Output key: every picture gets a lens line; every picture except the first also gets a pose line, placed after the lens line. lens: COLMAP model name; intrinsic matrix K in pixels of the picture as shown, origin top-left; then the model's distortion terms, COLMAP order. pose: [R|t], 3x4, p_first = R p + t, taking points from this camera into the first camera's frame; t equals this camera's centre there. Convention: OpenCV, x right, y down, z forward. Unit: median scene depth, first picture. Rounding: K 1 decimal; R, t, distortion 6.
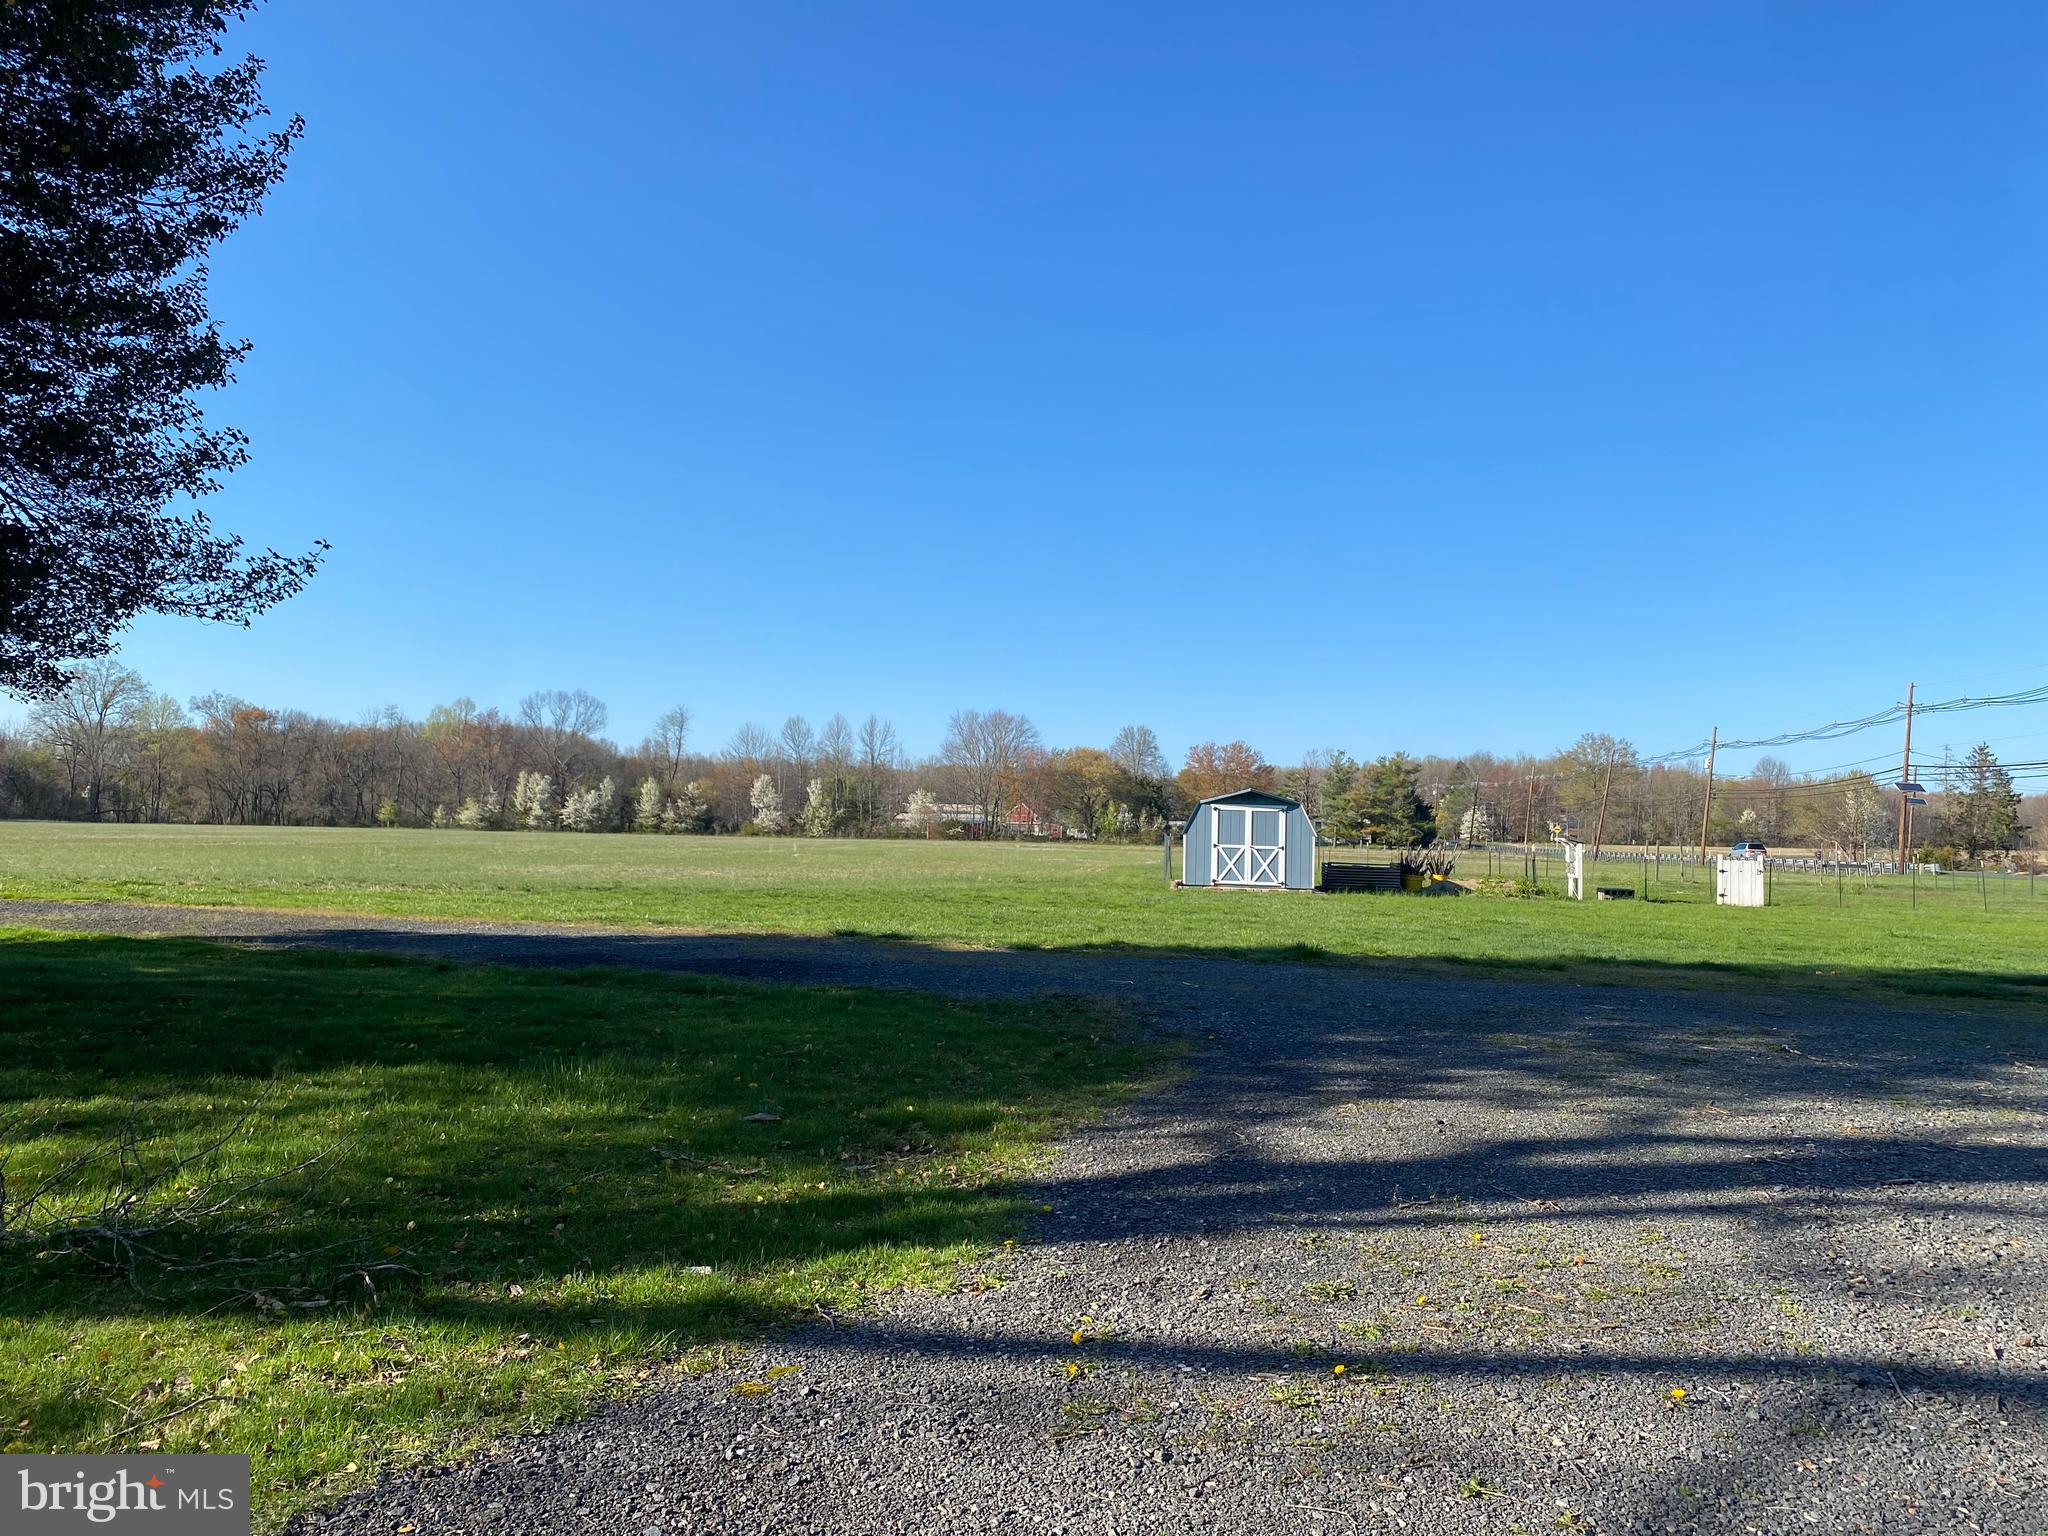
lens RADIAL K [[1569.5, 0, 1026.4], [0, 1569.5, 738.9], [0, 0, 1]] dist [0.034726, -0.002808]
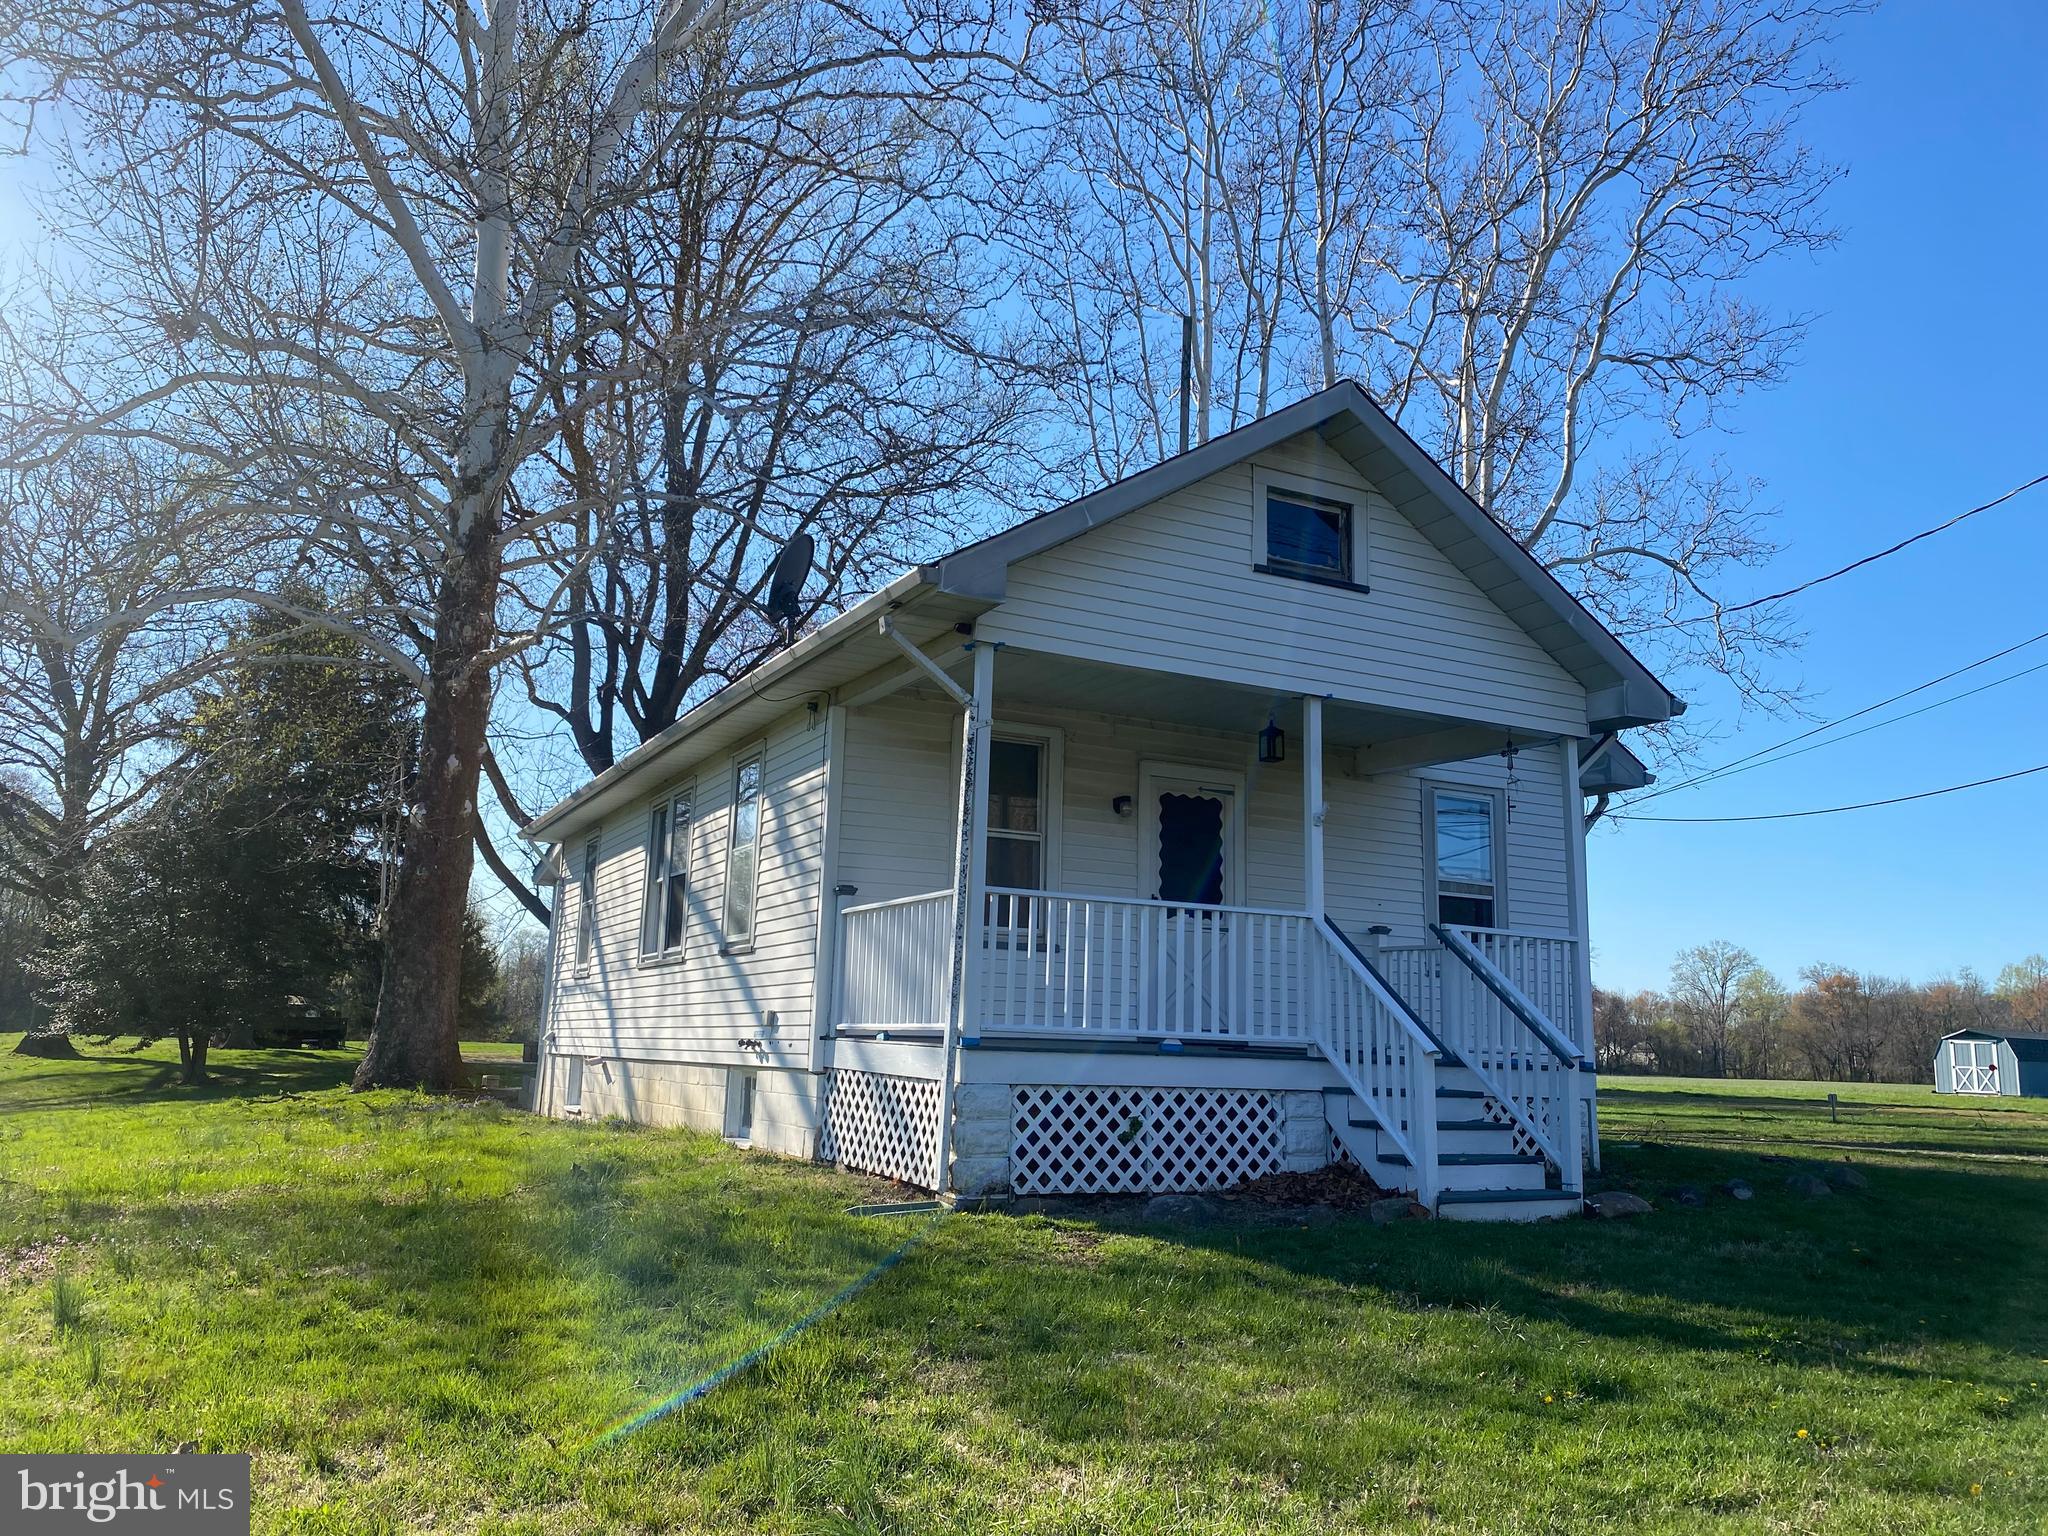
lens RADIAL K [[1591.5, 0, 1033.1], [0, 1591.5, 742.7], [0, 0, 1]] dist [-0.012402, -0.001995]
pose [[0.546290, -0.168390, -0.820495, 0.157095], [0.033389, 0.983182, -0.179548, 0.000561], [0.836931, 0.070689, 0.542725, -0.103718]]
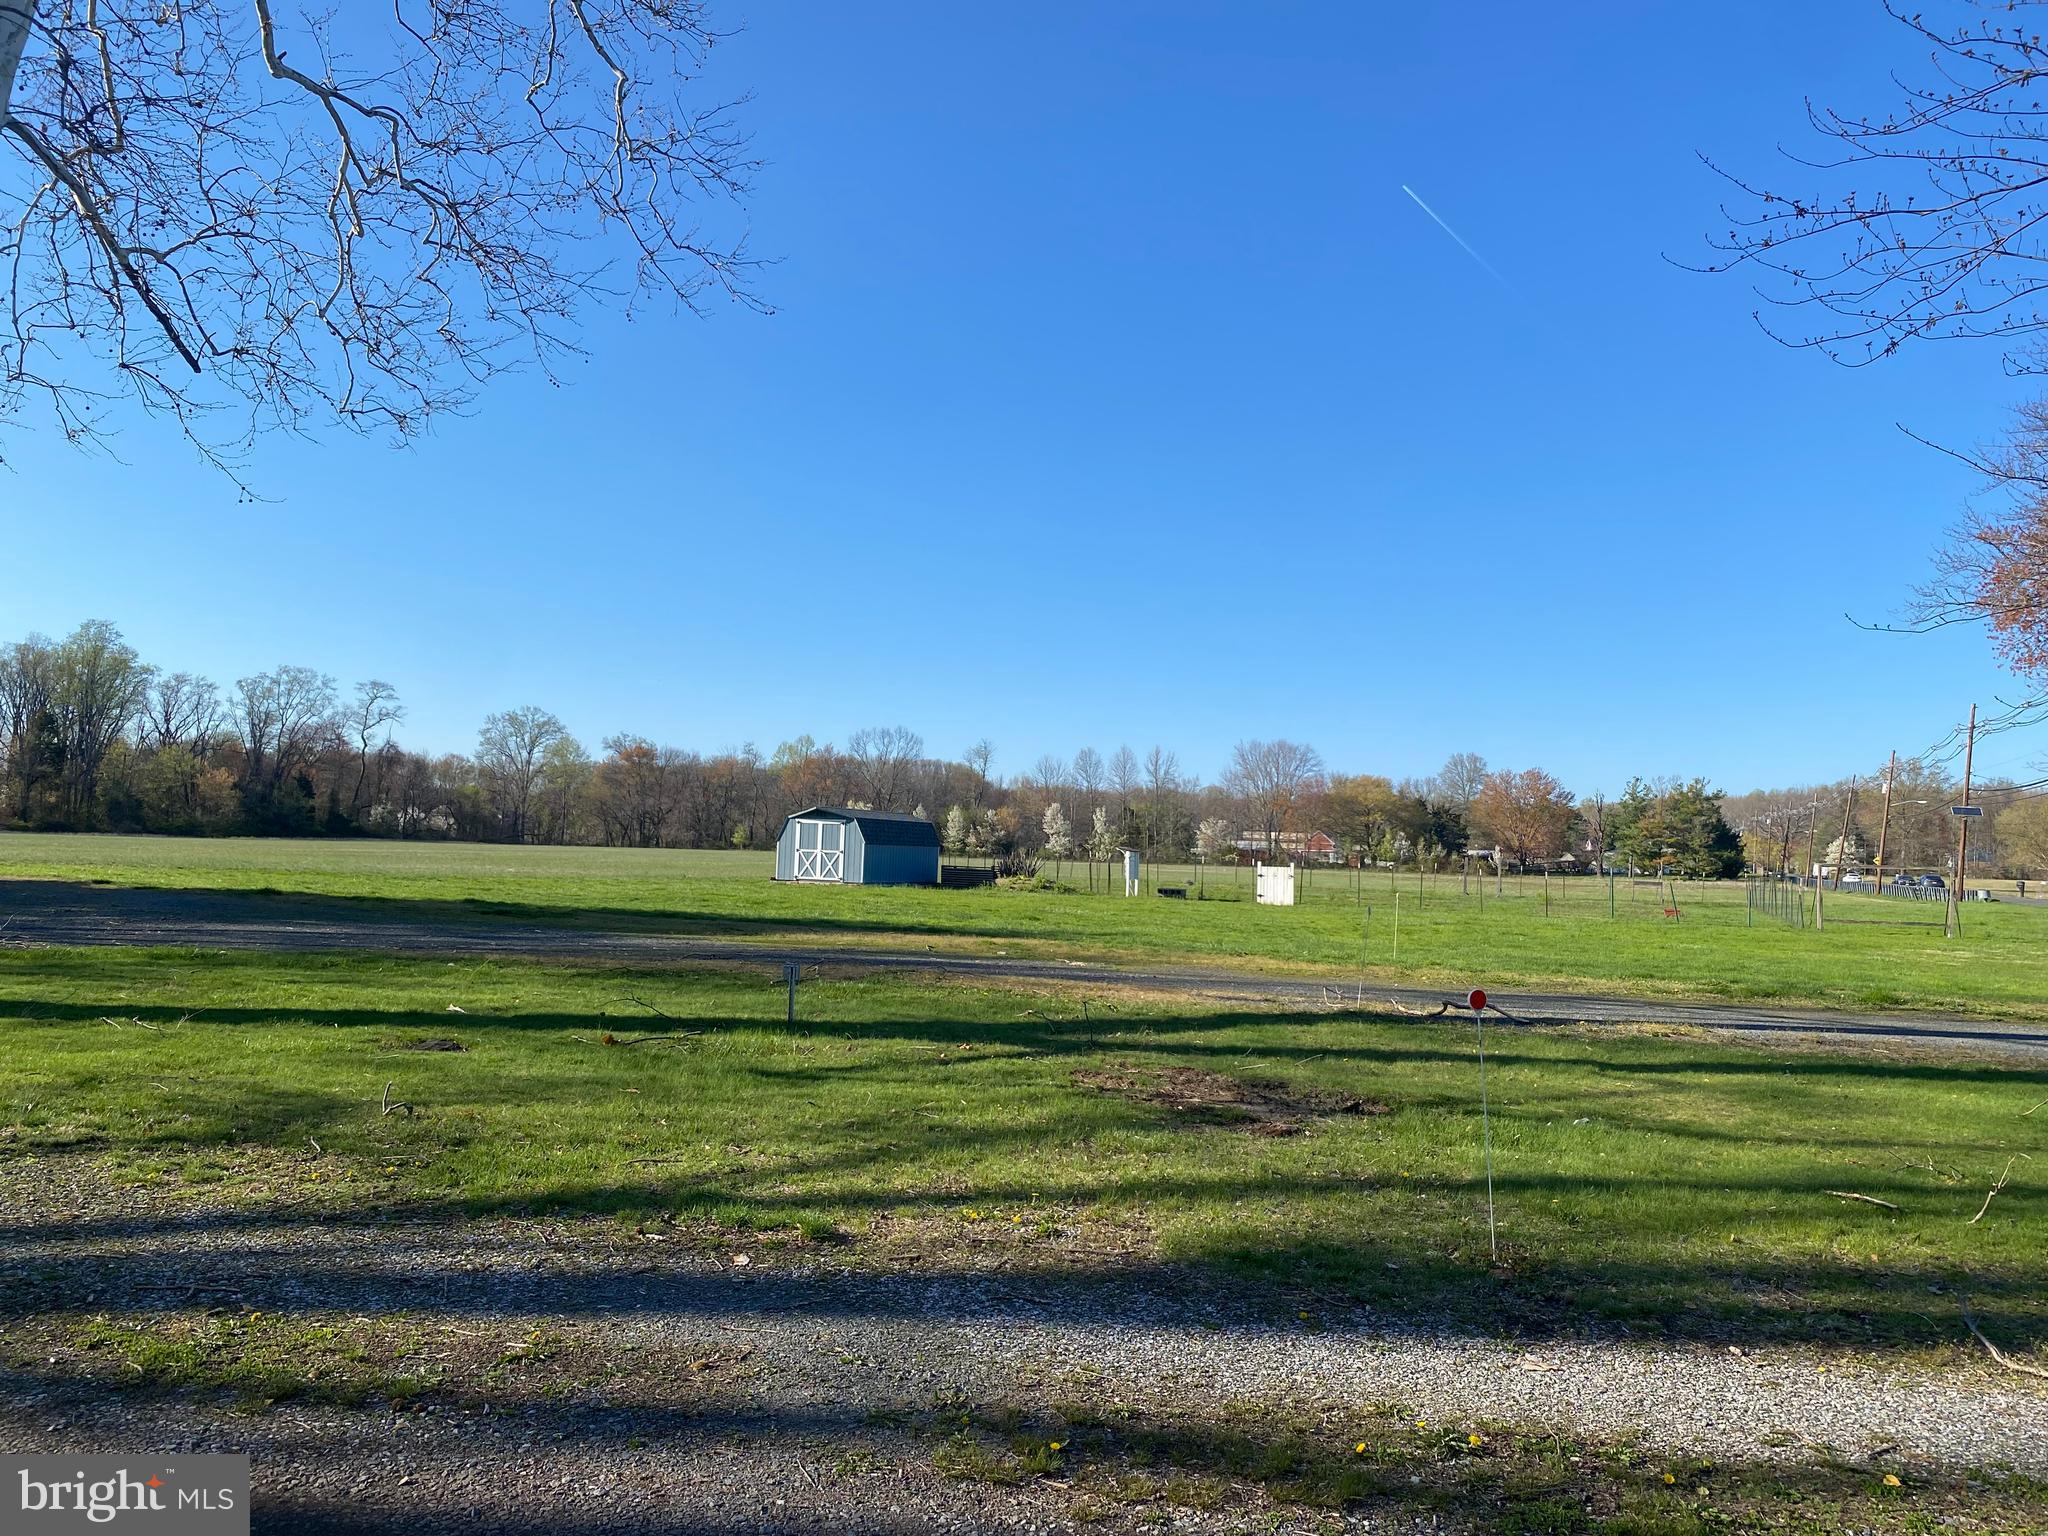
lens RADIAL K [[1569.5, 0, 1026.4], [0, 1569.5, 738.9], [0, 0, 1]] dist [0.034726, -0.002808]
pose [[0.961319, -0.013279, -0.275118, 0.109720], [0.008030, 0.999764, -0.020197, 0.000423], [0.275321, 0.017207, 0.961198, -0.036335]]
